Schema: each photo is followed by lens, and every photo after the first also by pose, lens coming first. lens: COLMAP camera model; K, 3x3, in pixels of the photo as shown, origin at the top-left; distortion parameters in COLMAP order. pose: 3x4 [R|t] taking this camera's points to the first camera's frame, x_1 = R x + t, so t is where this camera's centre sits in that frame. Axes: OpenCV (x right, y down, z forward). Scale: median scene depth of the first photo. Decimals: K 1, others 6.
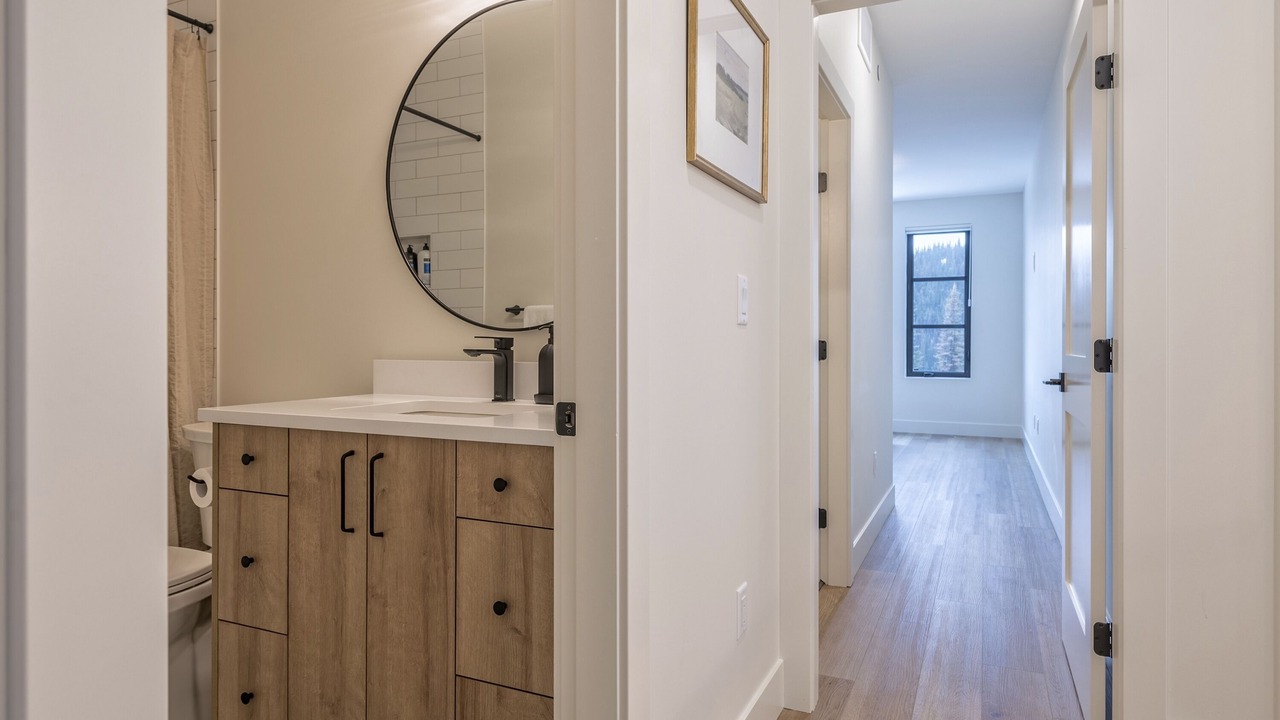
lens RADIAL K [[648.9, 0, 640.3], [0, 648.9, 340.2], [0, 0, 1]] dist [0.002651, -0.001263]
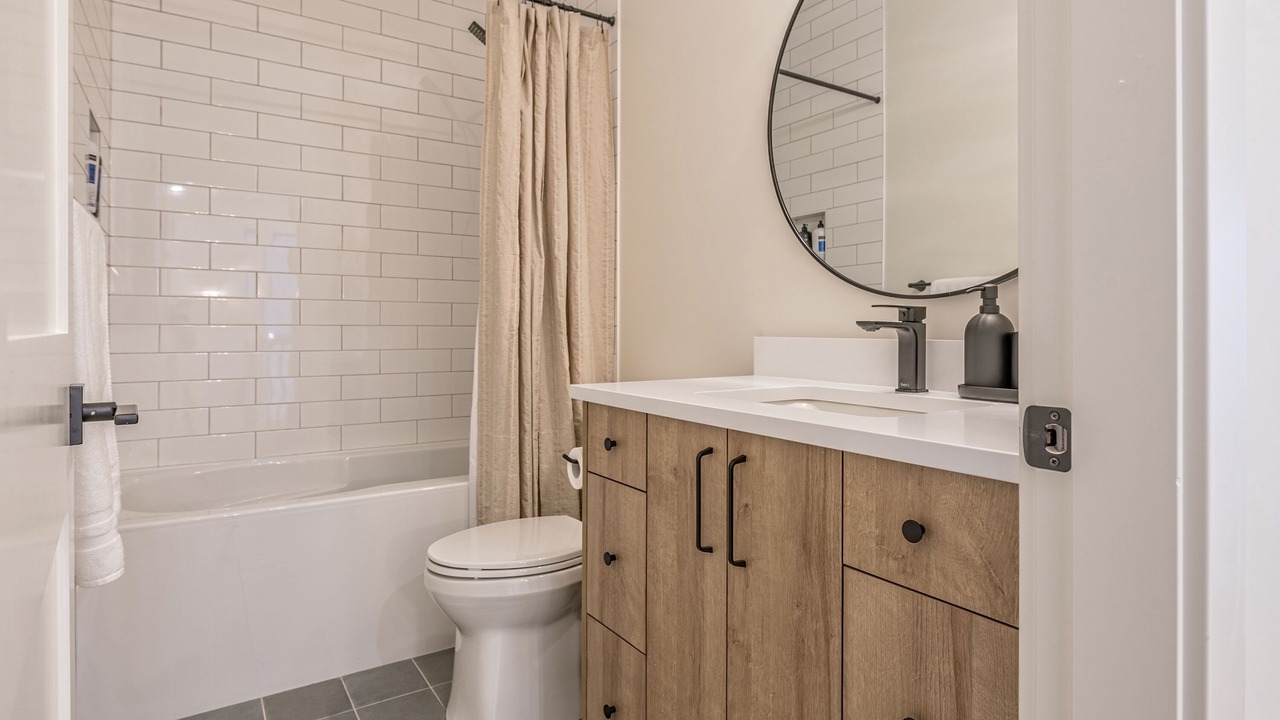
lens RADIAL K [[648.9, 0, 640.3], [0, 648.9, 340.2], [0, 0, 1]] dist [0.002651, -0.001263]
pose [[0.828715, 0.006122, -0.559638, -0.071789], [0.008477, 0.999688, 0.023489, 0.019927], [0.559607, -0.024210, 0.828404, 0.287824]]
